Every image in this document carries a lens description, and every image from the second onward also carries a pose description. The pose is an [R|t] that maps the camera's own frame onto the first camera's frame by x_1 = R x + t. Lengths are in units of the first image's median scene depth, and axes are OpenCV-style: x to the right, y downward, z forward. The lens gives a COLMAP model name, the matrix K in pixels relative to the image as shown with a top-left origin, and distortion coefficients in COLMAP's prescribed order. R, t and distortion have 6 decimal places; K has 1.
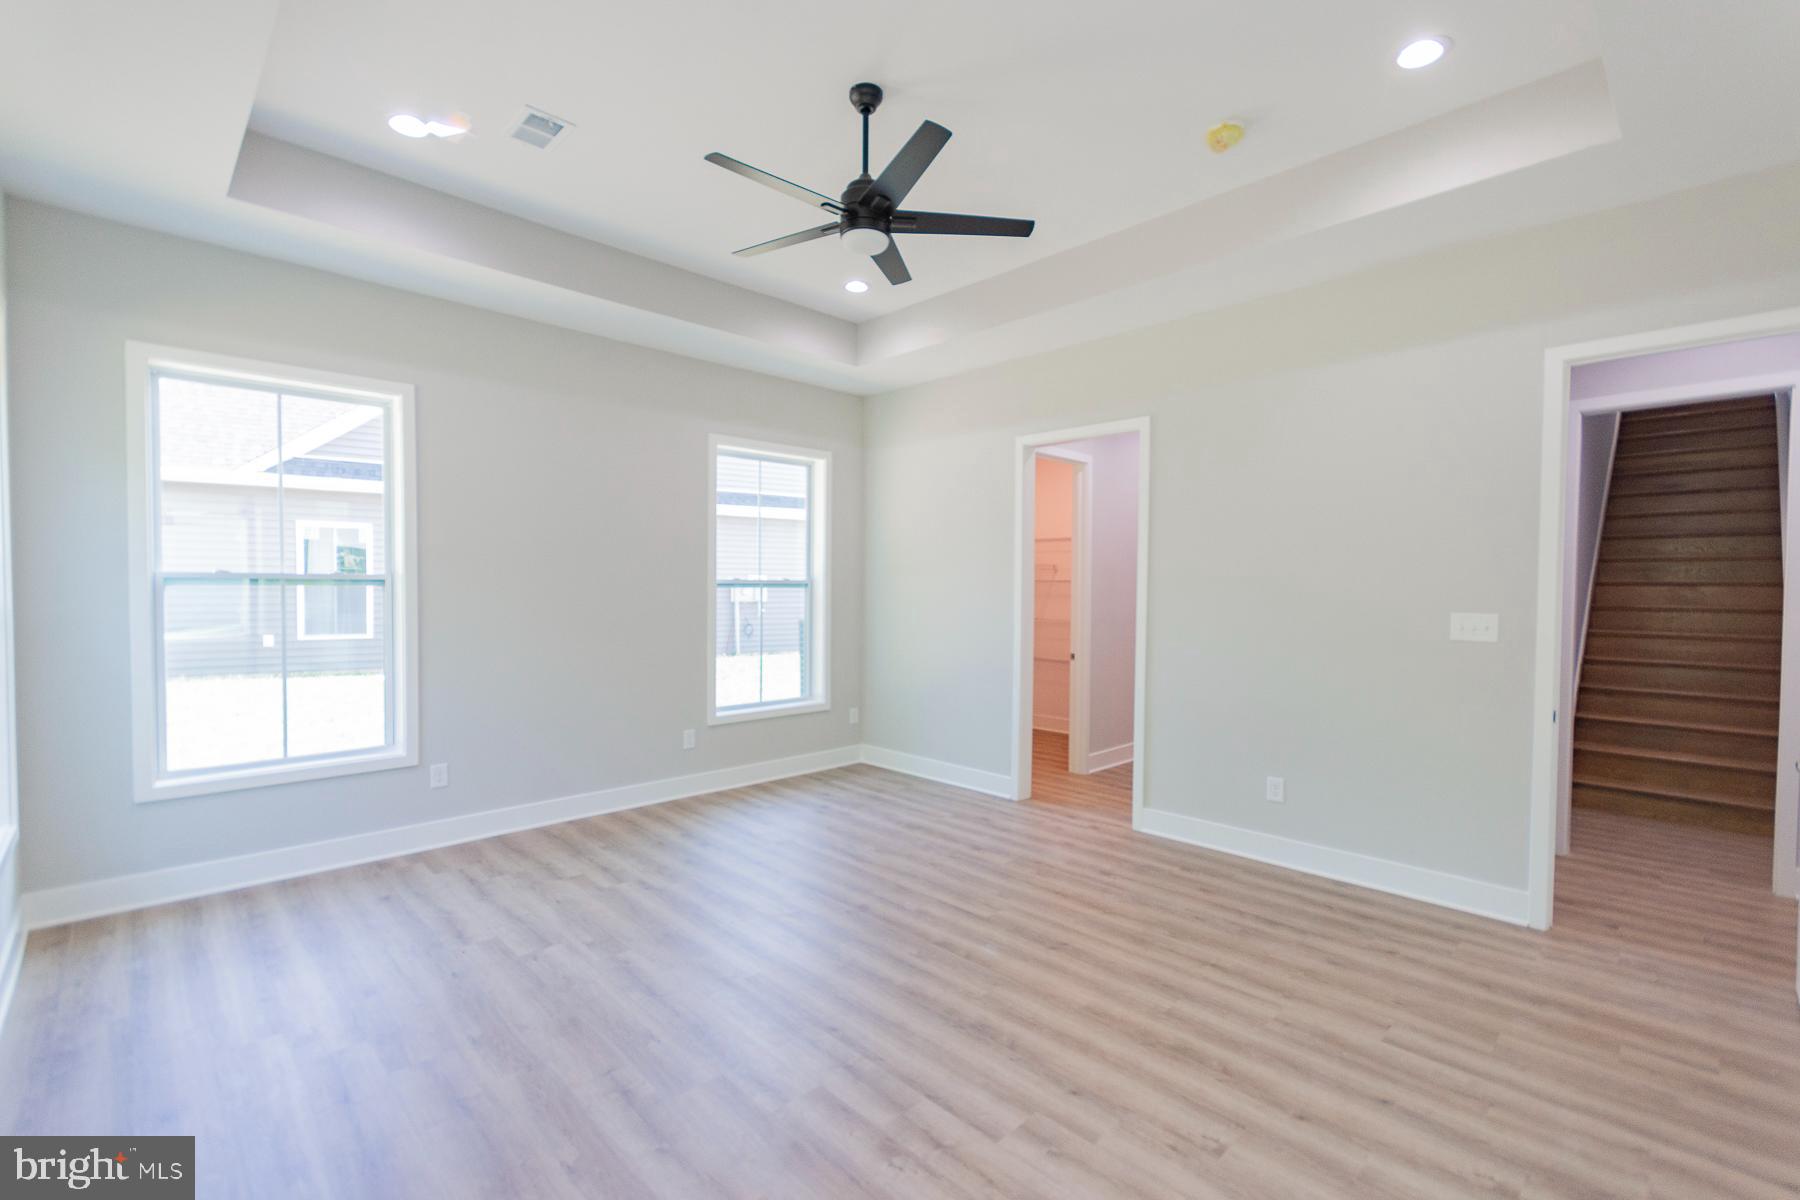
lens RADIAL K [[793.3, 0, 887.7], [0, 793.3, 598.9], [0, 0, 1]] dist [0.004801, -0.000059]
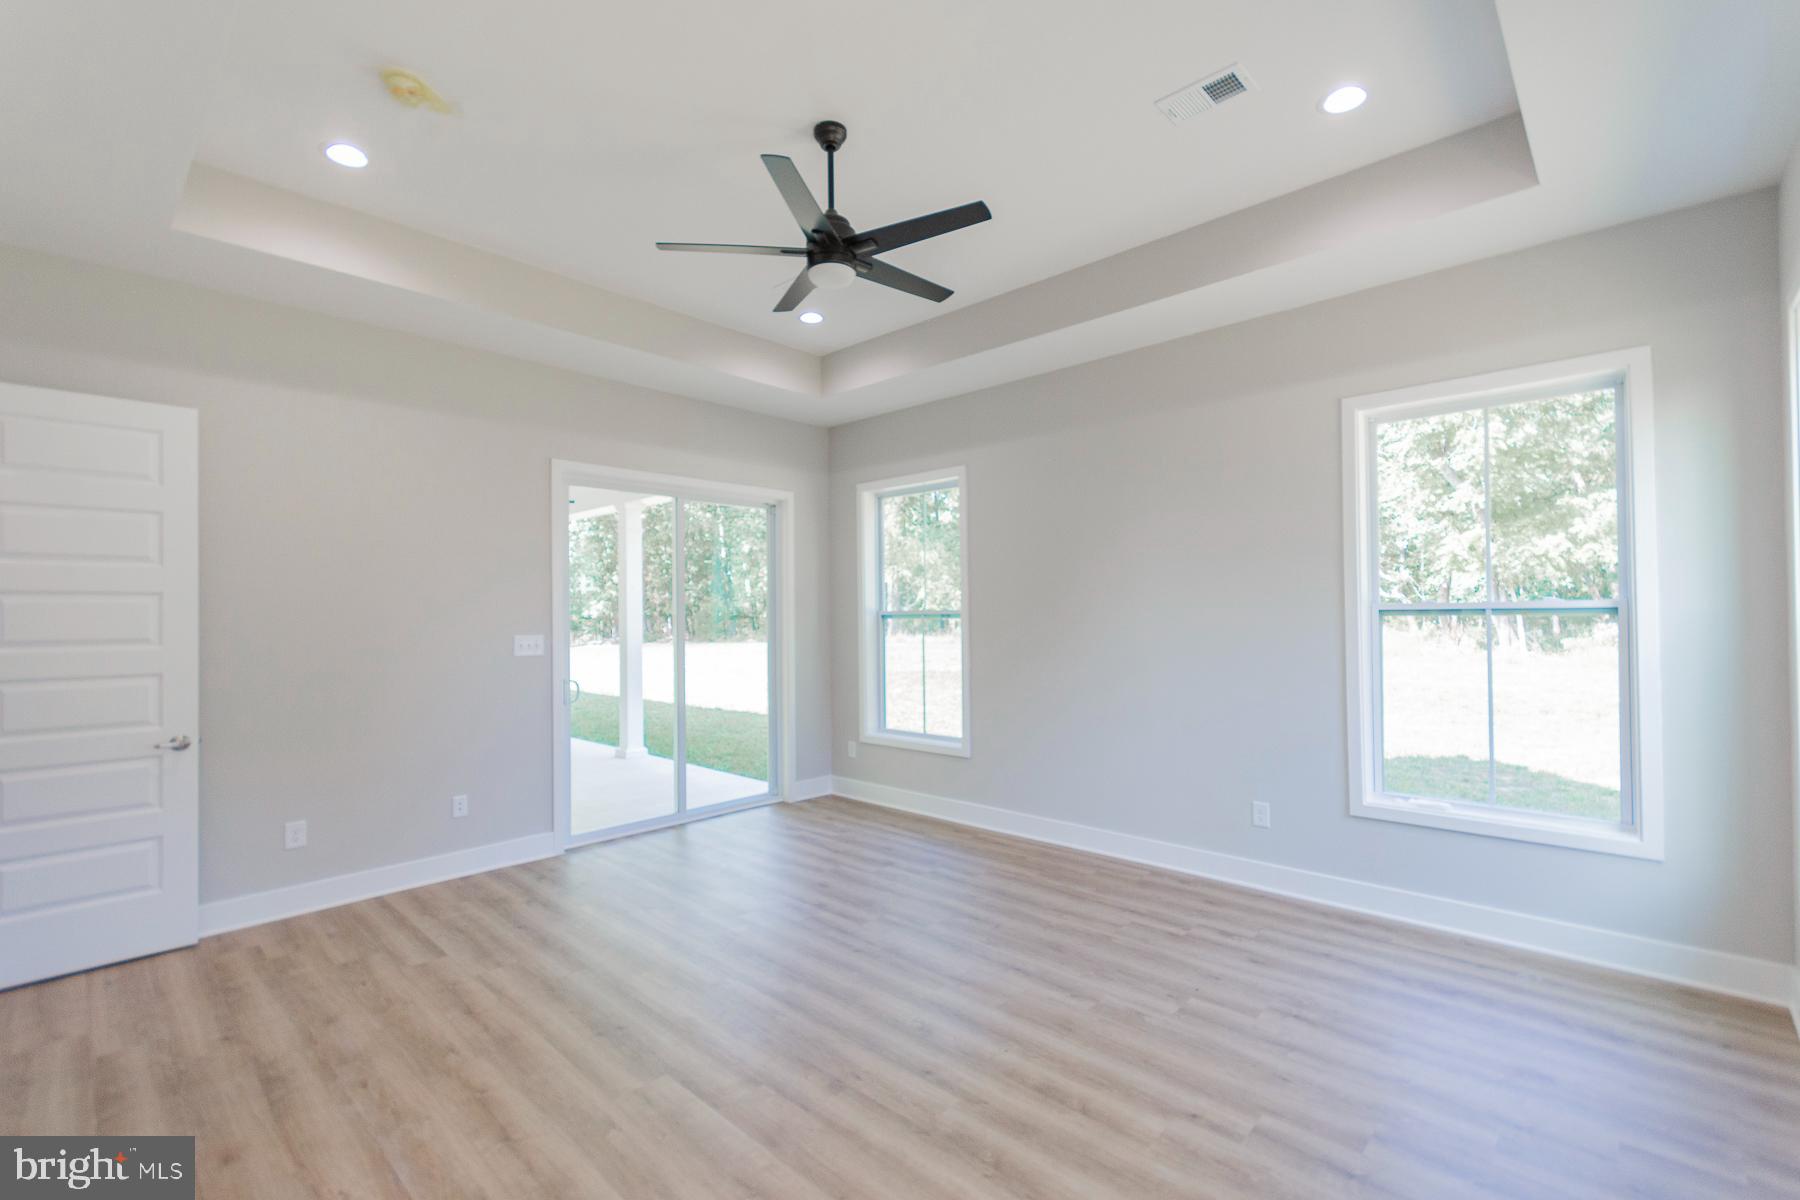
lens RADIAL K [[793.3, 0, 908.6], [0, 793.3, 597.8], [0, 0, 1]] dist [0.004801, -0.000059]
pose [[-0.997821, -0.000330, -0.065978, -0.044960], [-0.000009, 0.999988, -0.004865, -0.028116], [0.065979, -0.004853, -0.997809, 1.600275]]
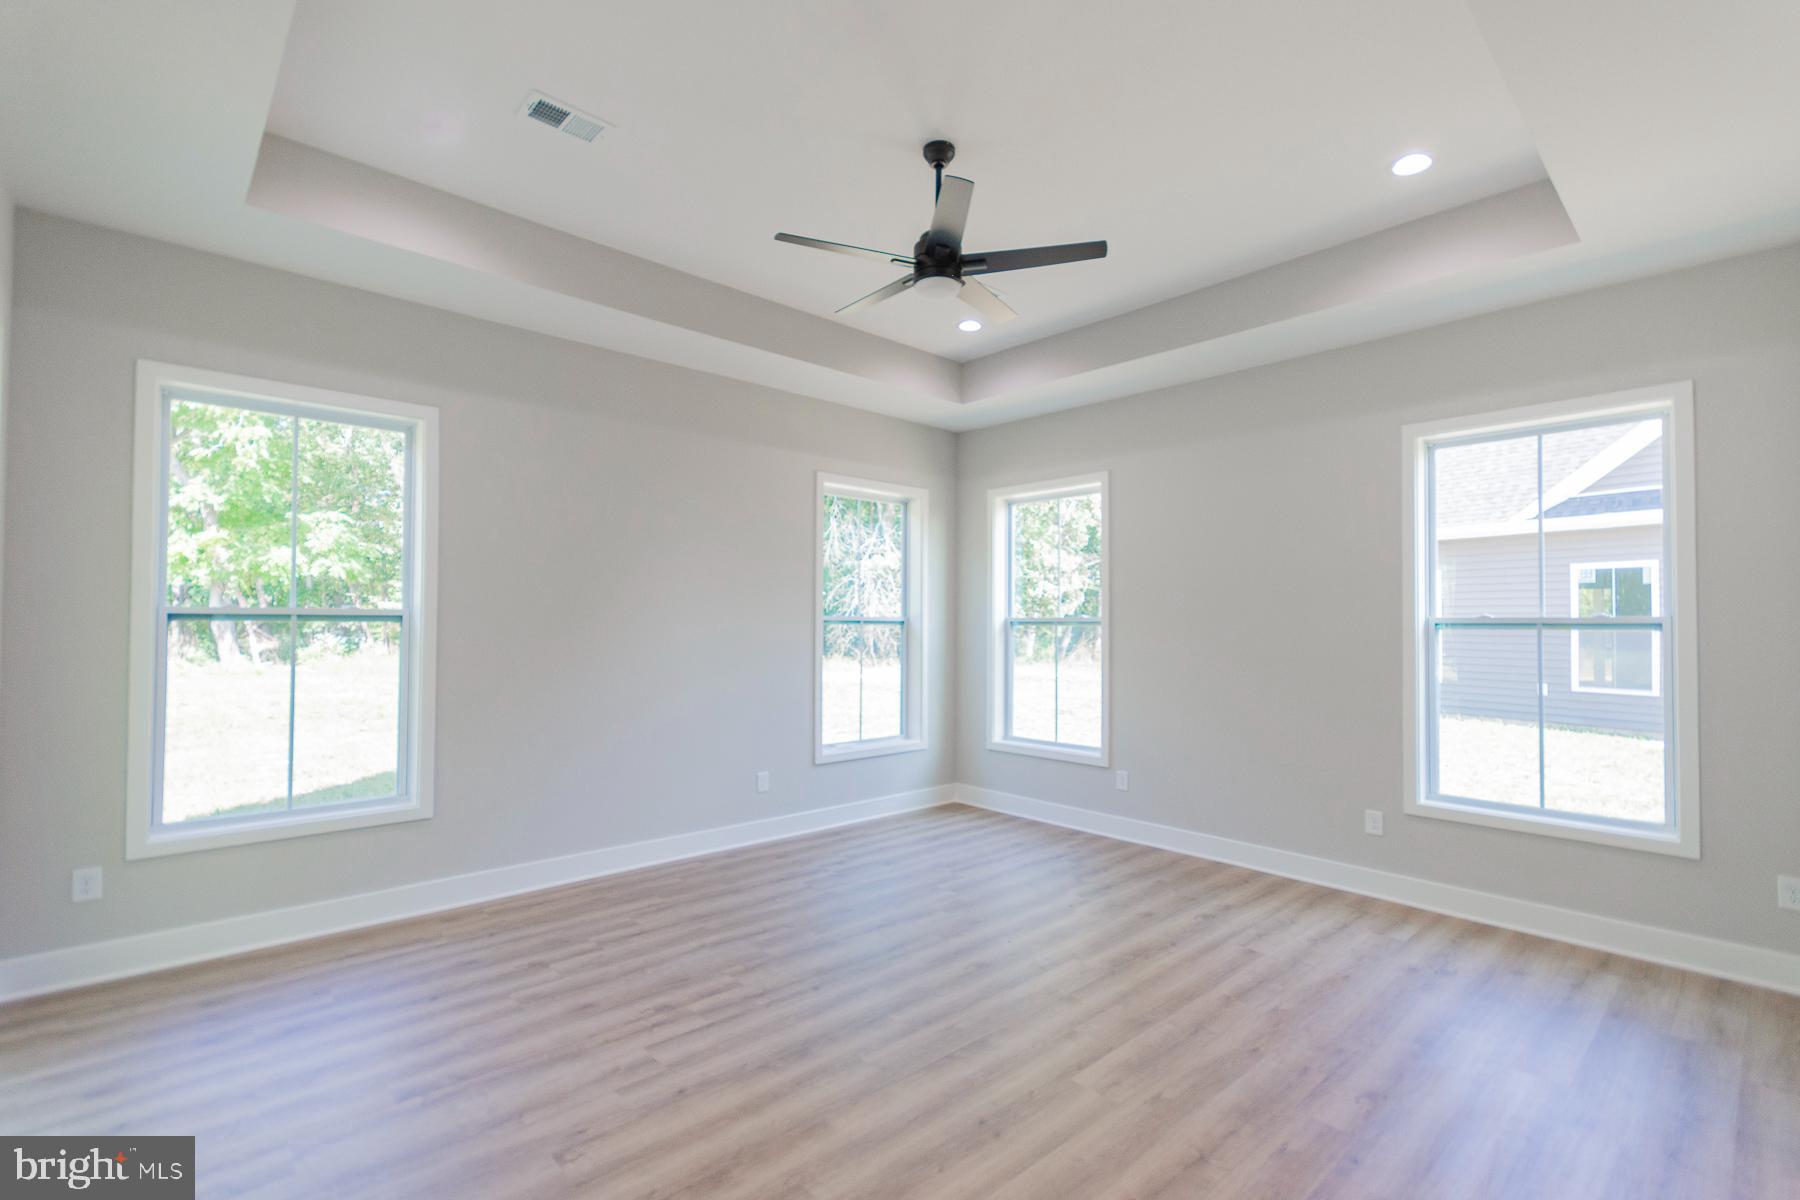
lens RADIAL K [[793.3, 0, 901.4], [0, 793.3, 614.2], [0, 0, 1]] dist [0.004801, -0.000059]
pose [[-0.014999, -0.019886, -0.999690, 0.790133], [-0.023808, 0.999526, -0.019526, -0.004913], [0.999604, 0.023508, -0.015465, 0.779385]]
